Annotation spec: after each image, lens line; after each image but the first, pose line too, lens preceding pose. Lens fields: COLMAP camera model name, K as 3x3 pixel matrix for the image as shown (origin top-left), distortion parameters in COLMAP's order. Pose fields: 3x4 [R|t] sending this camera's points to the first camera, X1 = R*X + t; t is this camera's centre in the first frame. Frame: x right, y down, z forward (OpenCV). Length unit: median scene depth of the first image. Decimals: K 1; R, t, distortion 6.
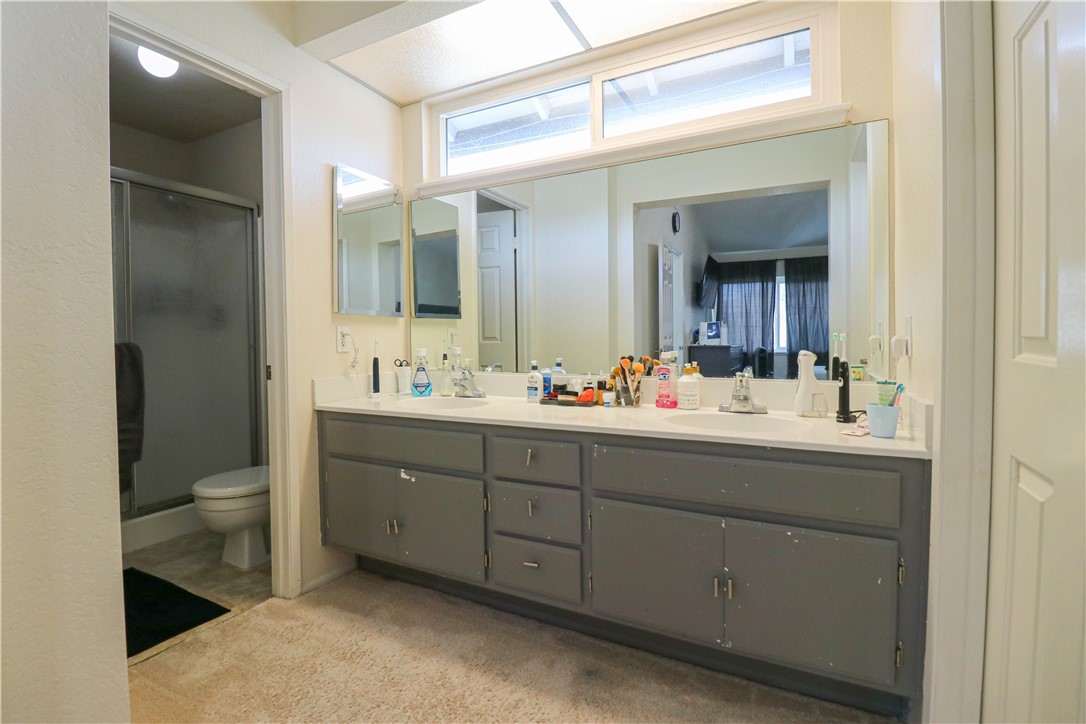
lens RADIAL K [[509.2, 0, 550.2], [0, 509.2, 353.7], [0, 0, 1]] dist [-0.019132, -0.000054]
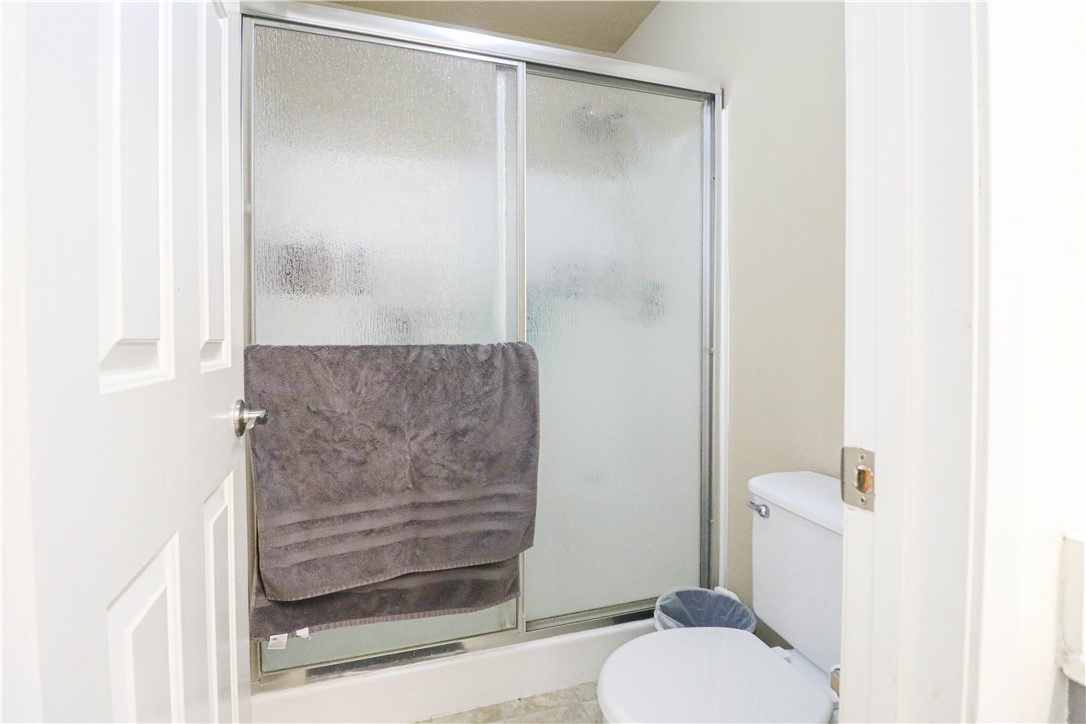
lens RADIAL K [[509.2, 0, 550.2], [0, 509.2, 353.7], [0, 0, 1]] dist [-0.019132, -0.000054]
pose [[0.721025, 0.025118, -0.692454, -0.338872], [-0.023958, 0.999649, 0.011314, -0.013920], [0.692495, 0.008433, 0.721374, 0.498453]]
